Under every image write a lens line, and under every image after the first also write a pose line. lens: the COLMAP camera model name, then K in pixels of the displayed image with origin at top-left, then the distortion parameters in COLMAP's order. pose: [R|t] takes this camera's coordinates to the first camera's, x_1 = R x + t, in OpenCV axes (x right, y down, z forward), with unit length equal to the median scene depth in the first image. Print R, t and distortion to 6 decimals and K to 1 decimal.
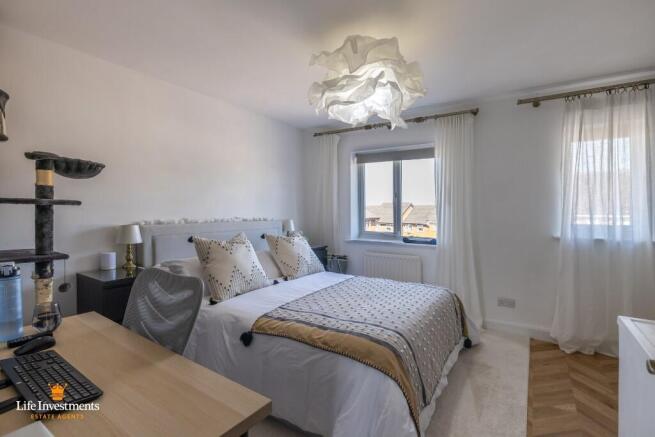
lens RADIAL K [[309.4, 0, 327.6], [0, 309.4, 212.0], [0, 0, 1]] dist [-0.003378, 0.000878]
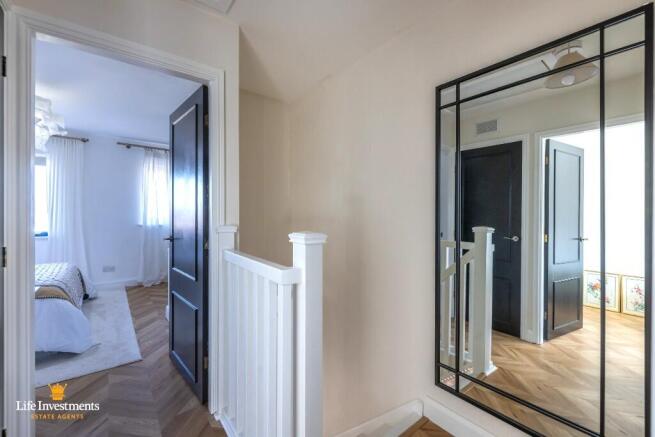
lens RADIAL K [[281.5, 0, 327.0], [0, 281.5, 212.0], [0, 0, 1]] dist [0.000335, 0.000554]
pose [[0.303264, 0.007253, 0.952879, -0.524168], [0.007228, 0.999925, -0.009912, 0.035011], [-0.952879, 0.009894, 0.303189, -0.566146]]
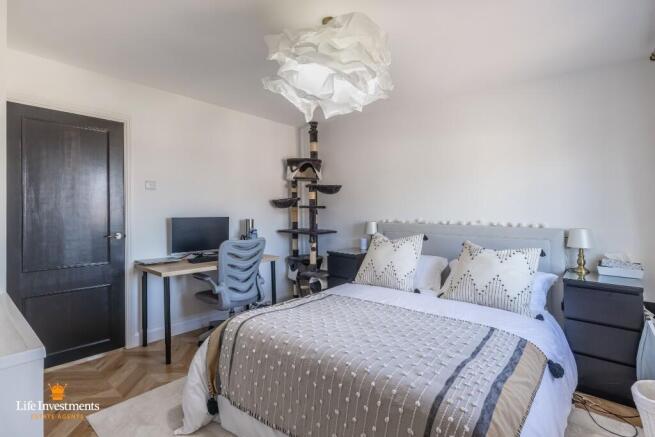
lens RADIAL K [[309.4, 0, 338.7], [0, 309.4, 211.5], [0, 0, 1]] dist [-0.003378, 0.000878]
pose [[-0.080001, -0.005880, -0.996777, 0.775778], [-0.017743, 0.999833, -0.004474, 0.002726], [0.996637, 0.017328, -0.080092, 0.873220]]
